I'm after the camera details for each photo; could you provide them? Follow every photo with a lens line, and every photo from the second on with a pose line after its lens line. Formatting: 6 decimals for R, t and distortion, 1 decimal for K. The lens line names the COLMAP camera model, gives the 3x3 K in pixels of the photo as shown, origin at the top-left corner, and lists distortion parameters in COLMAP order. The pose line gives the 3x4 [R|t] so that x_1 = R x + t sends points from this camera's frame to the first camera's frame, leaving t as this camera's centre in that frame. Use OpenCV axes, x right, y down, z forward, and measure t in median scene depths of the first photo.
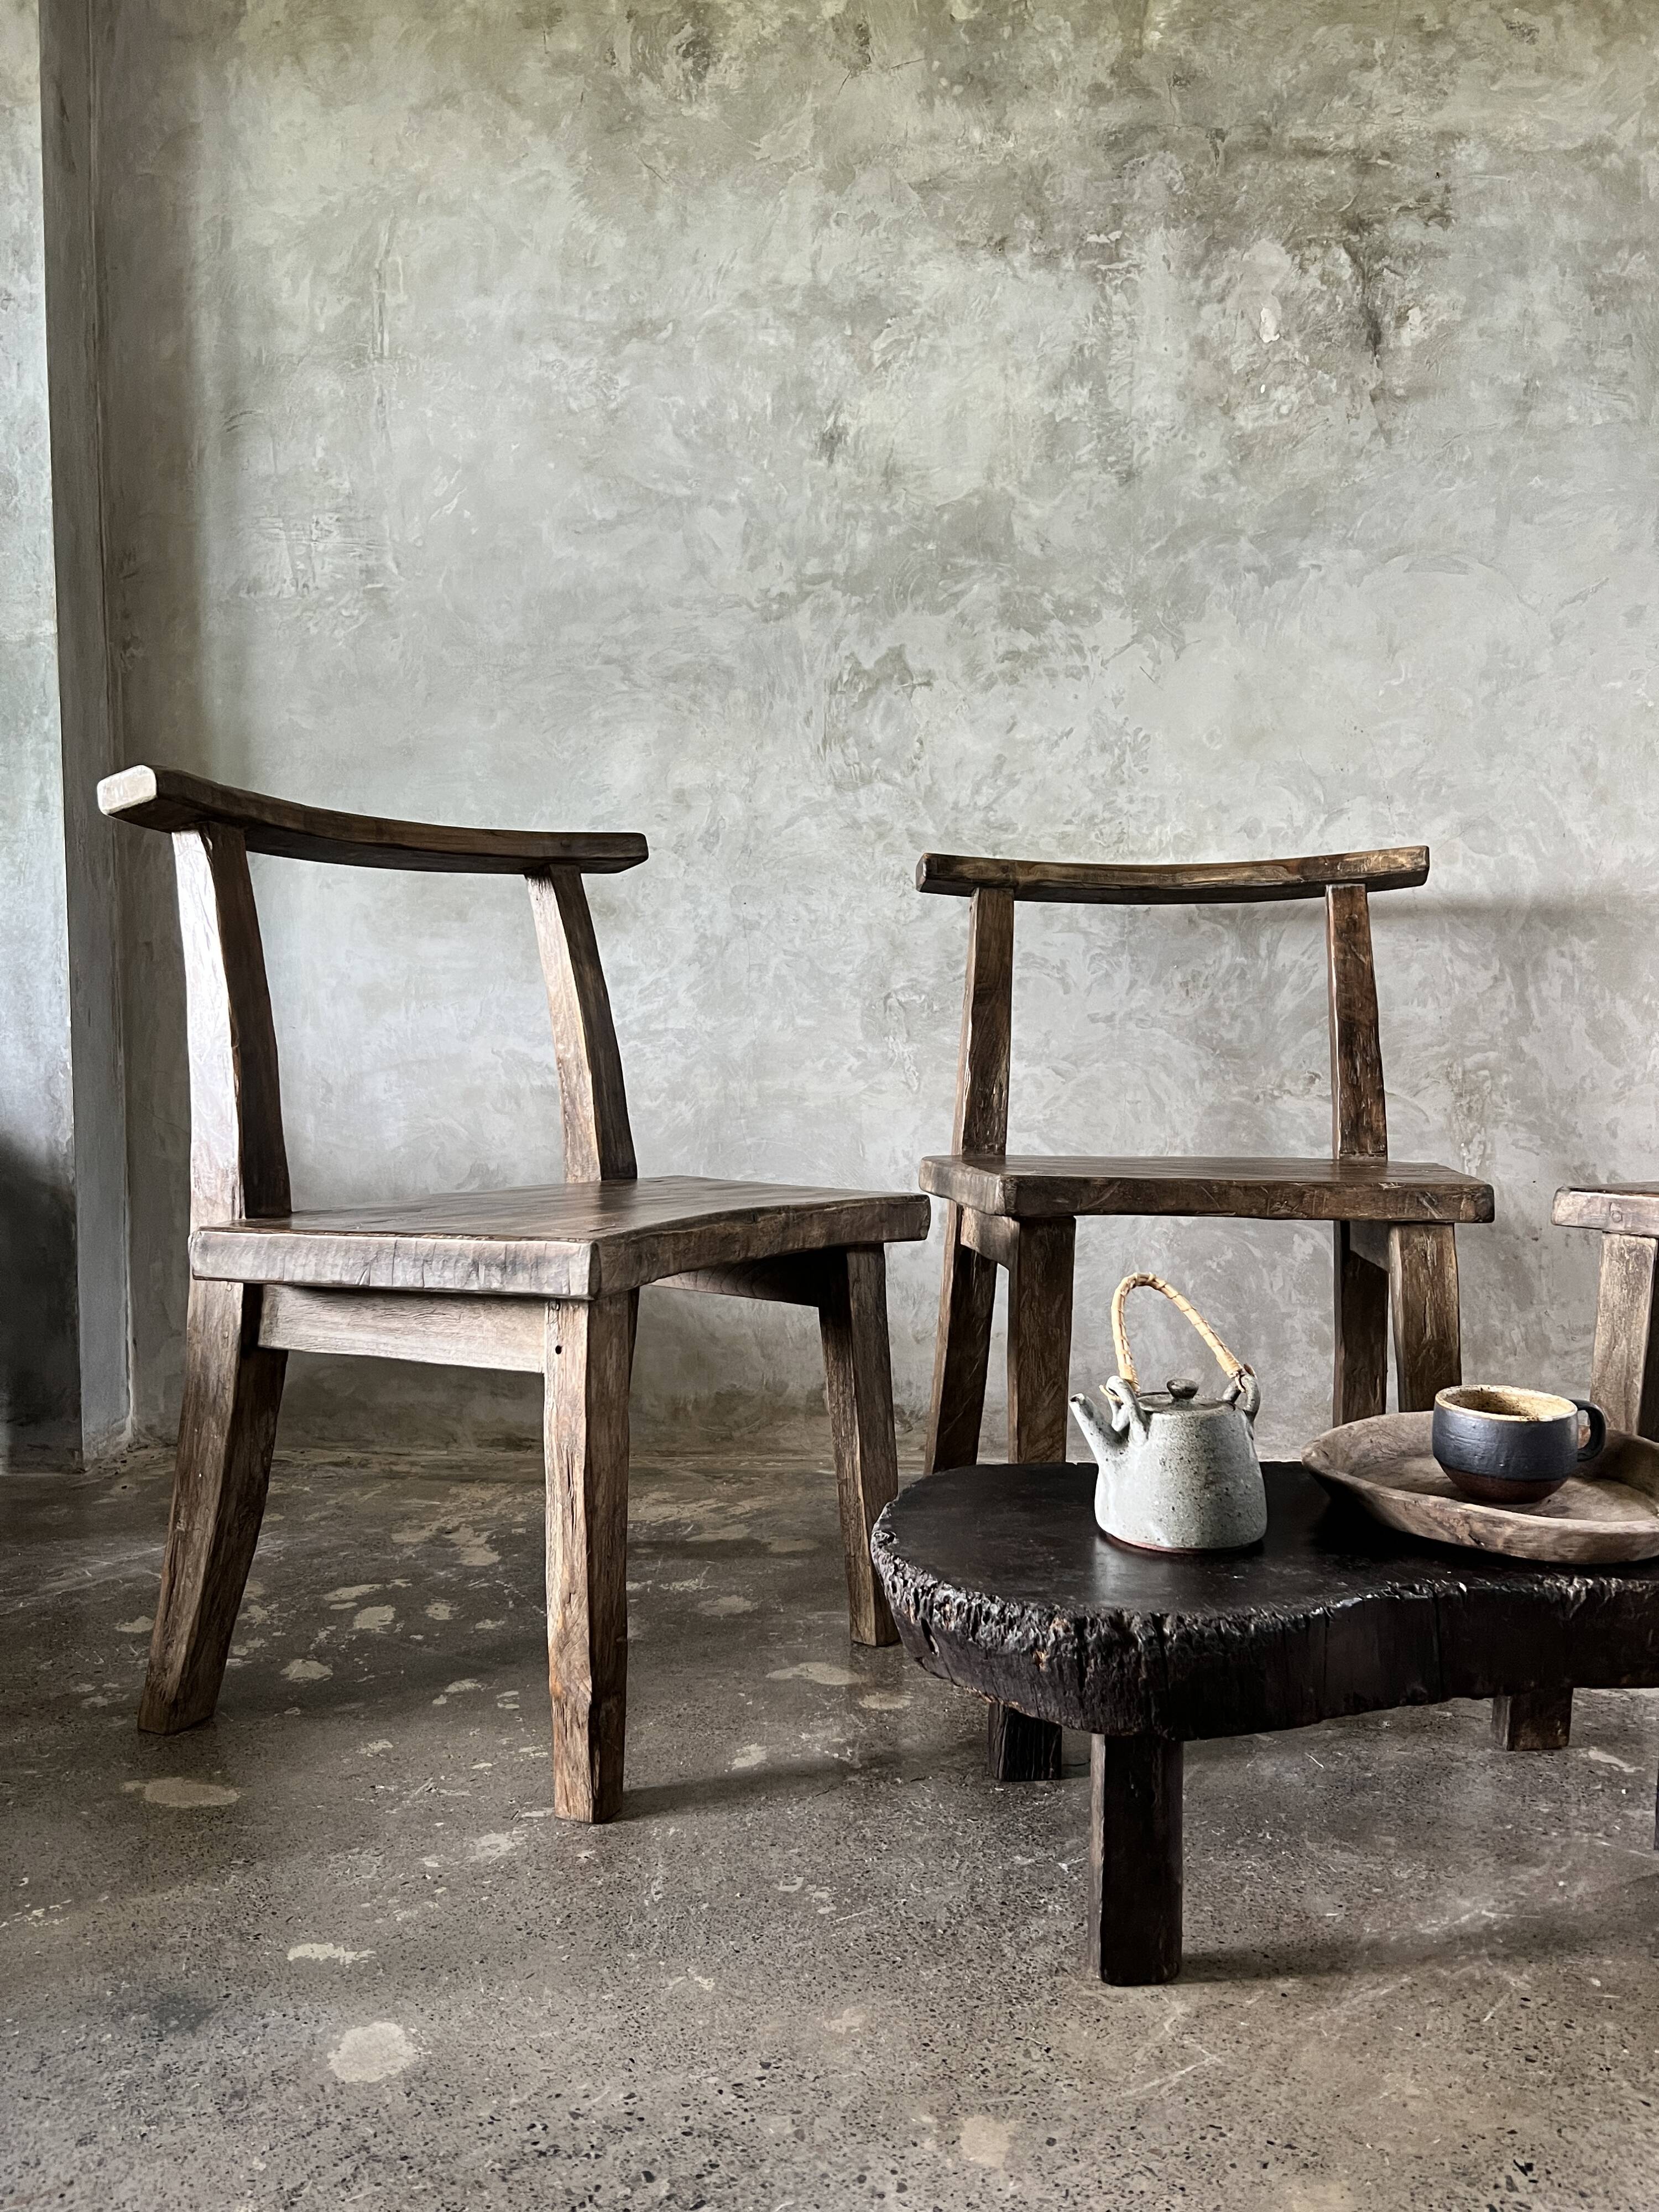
lens RADIAL K [[1687.5, 0, 830.9], [0, 1687.5, 1122.5], [0, 0, 1]] dist [0.034015, -0.042753]
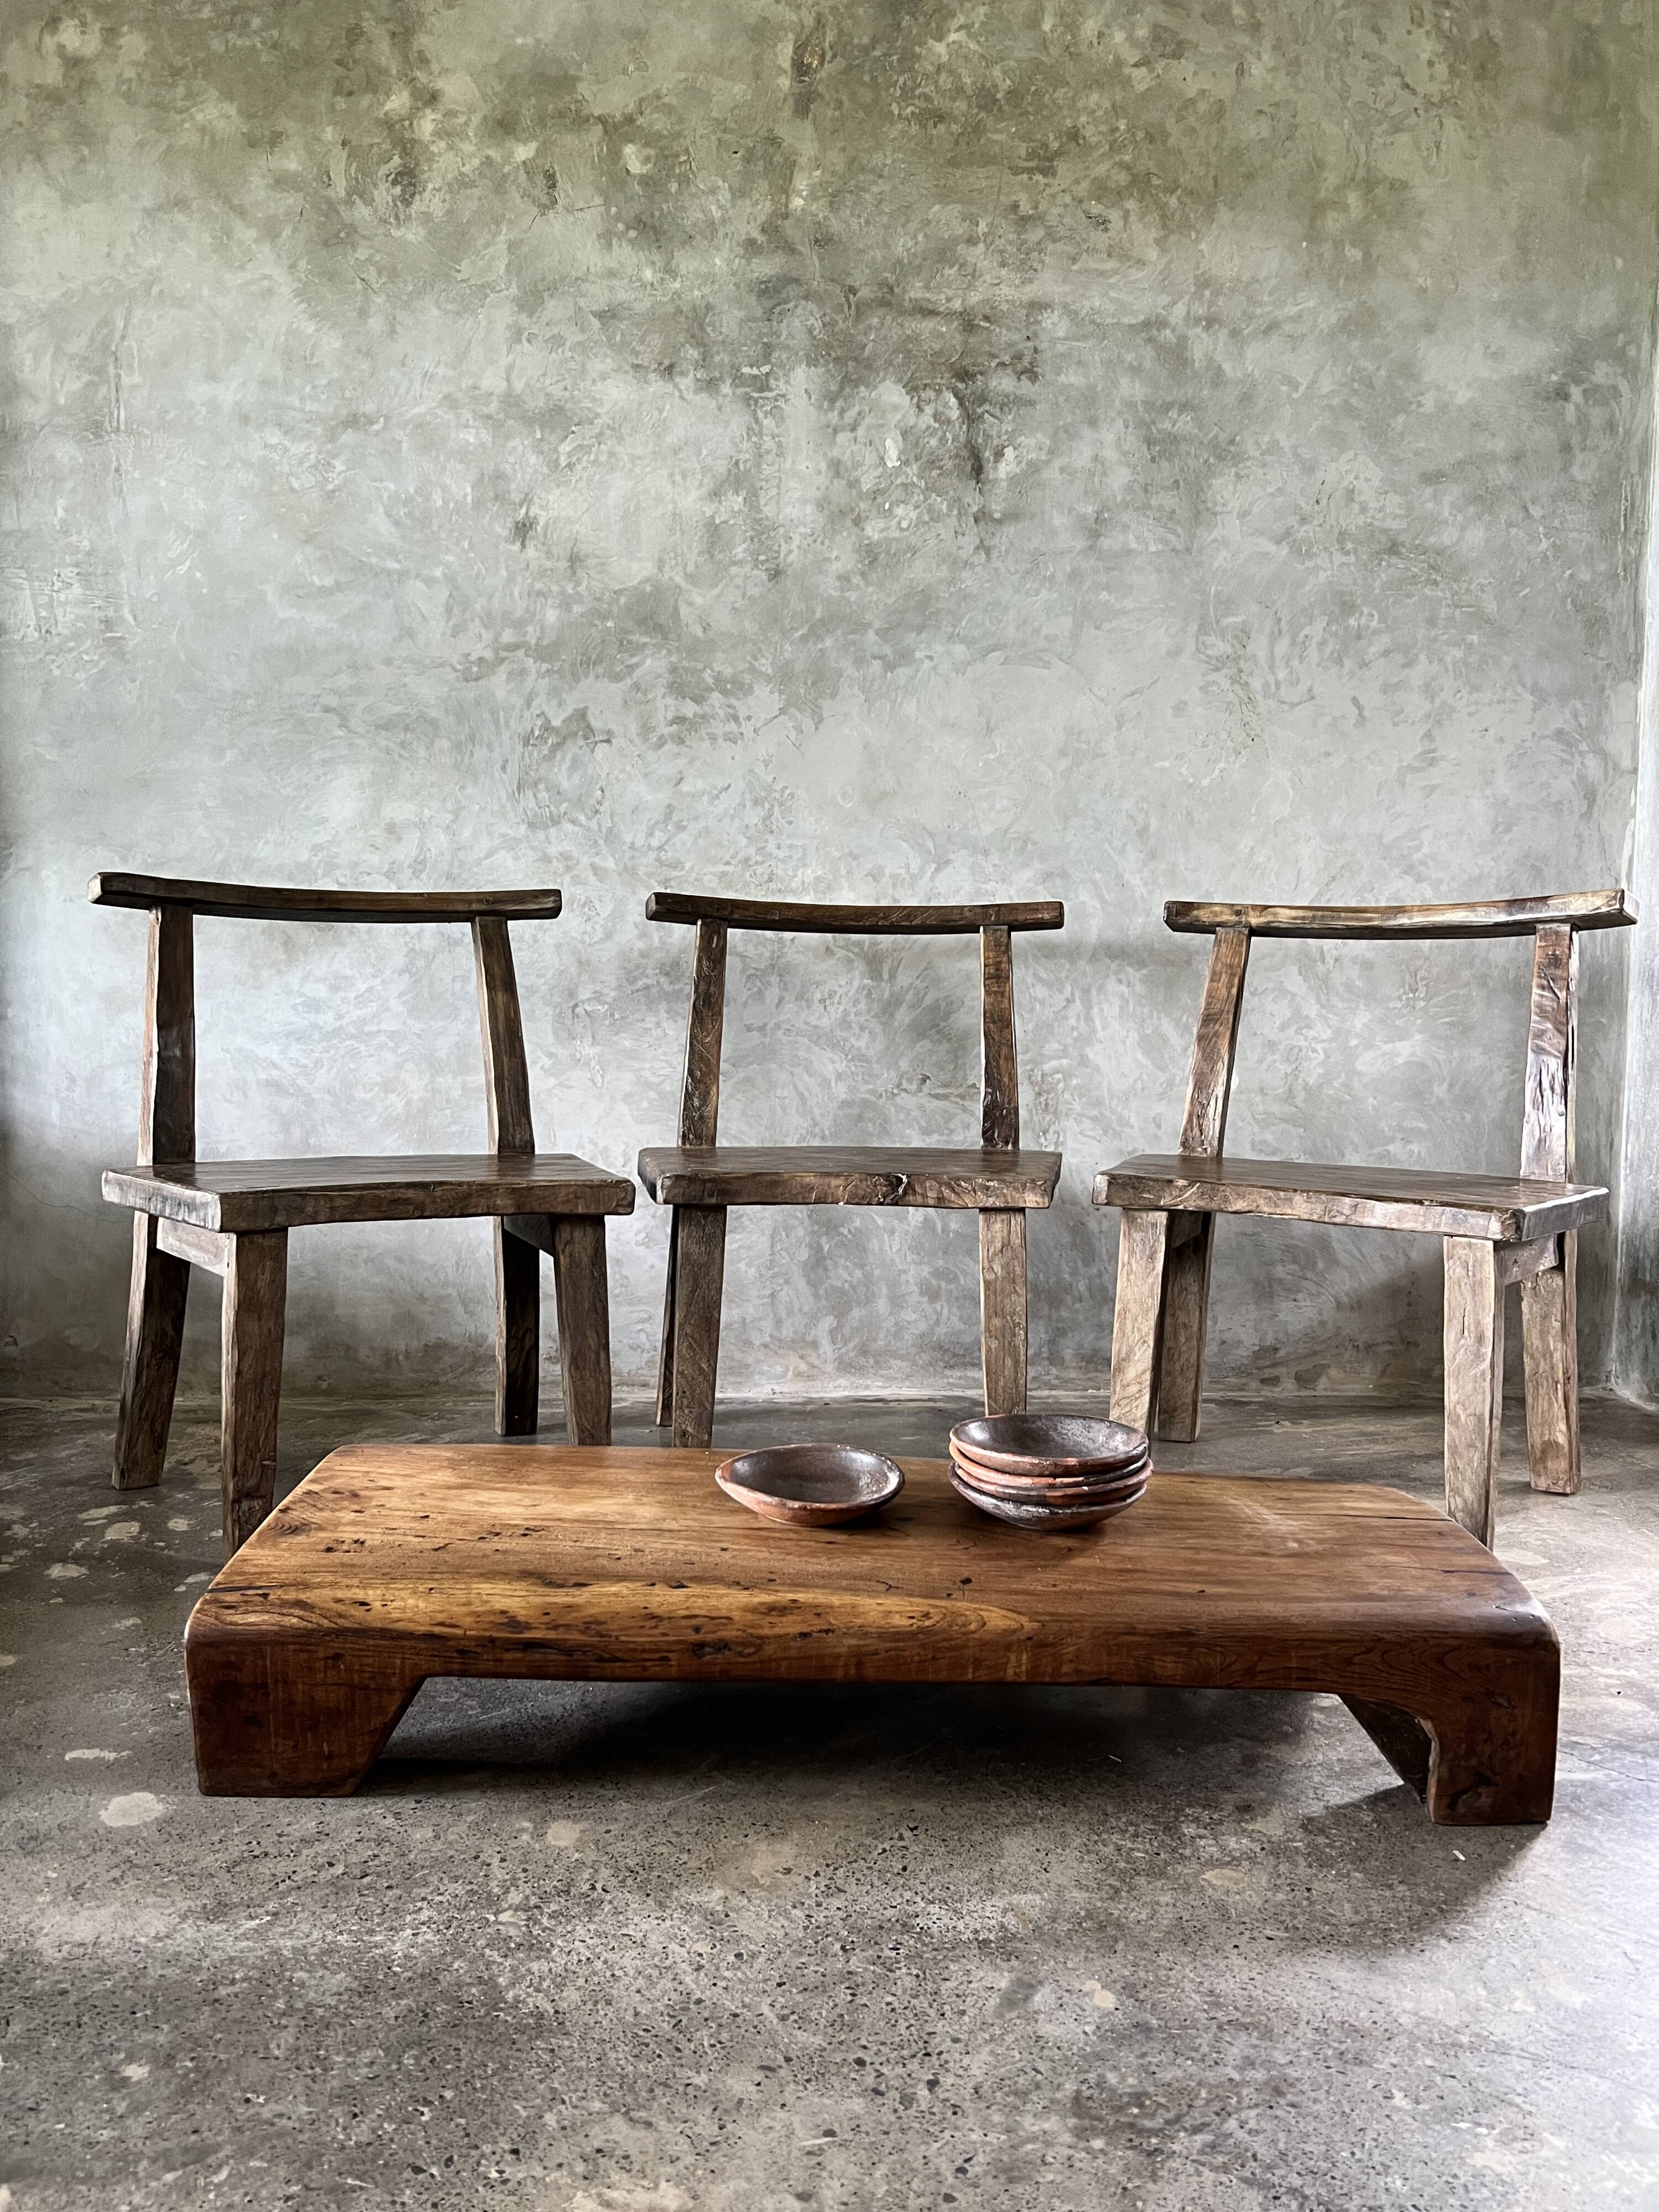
lens RADIAL K [[1687.5, 0, 822.4], [0, 1687.5, 1132.1], [0, 0, 1]] dist [0.034015, -0.042753]
pose [[0.990394, 0.002585, 0.138250, 0.043523], [-0.007241, 0.999423, 0.033186, -0.027624], [-0.138085, -0.033868, 0.989841, -0.196226]]
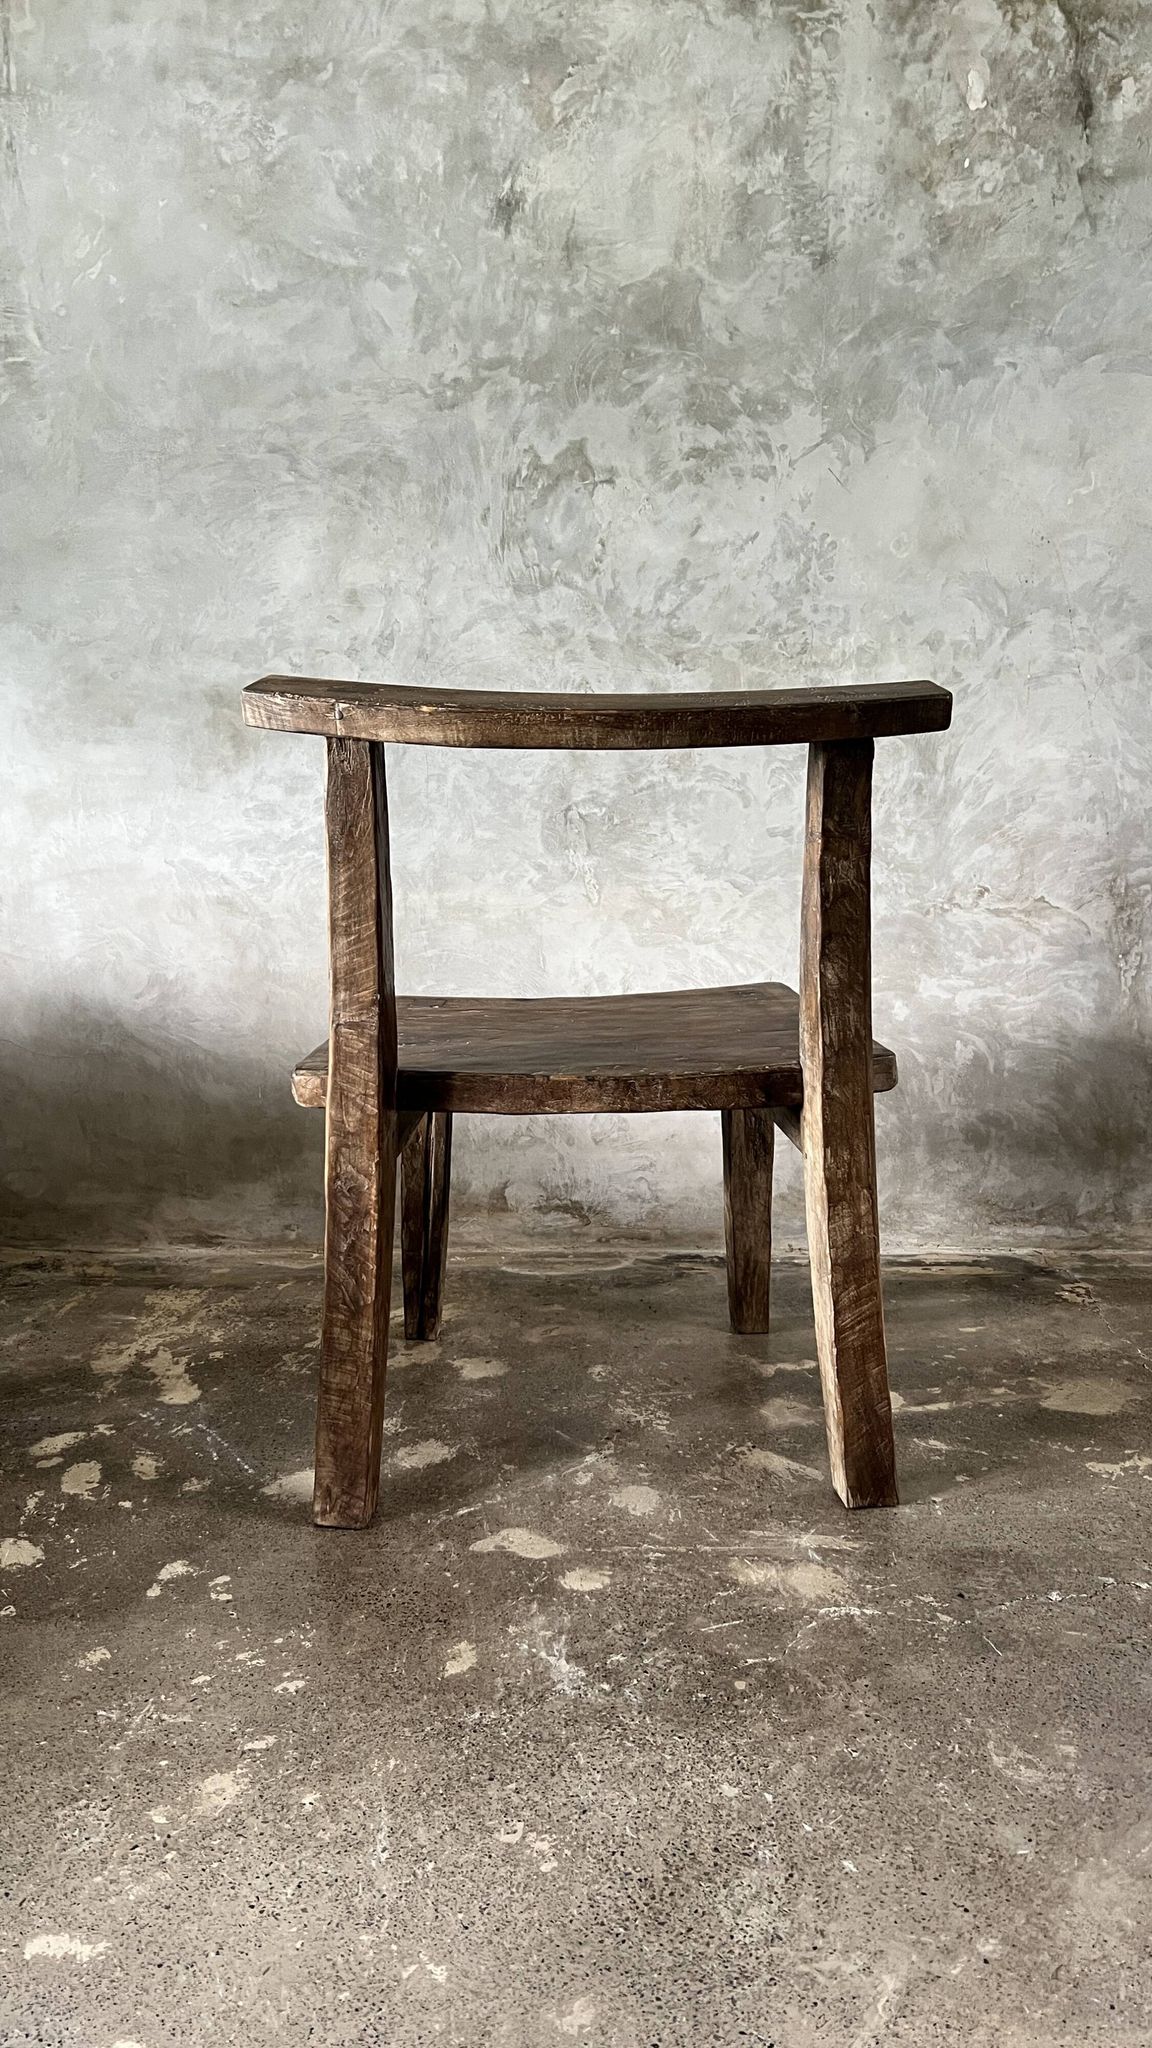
lens RADIAL K [[1564.7, 0, 583.5], [0, 1564.7, 1035.5], [0, 0, 1]] dist [0.043844, -0.056470]
pose [[0.997648, -0.008934, 0.067958, -0.021423], [-0.003033, 0.984745, 0.173980, -0.105233], [-0.068475, -0.173777, 0.982401, 0.067756]]
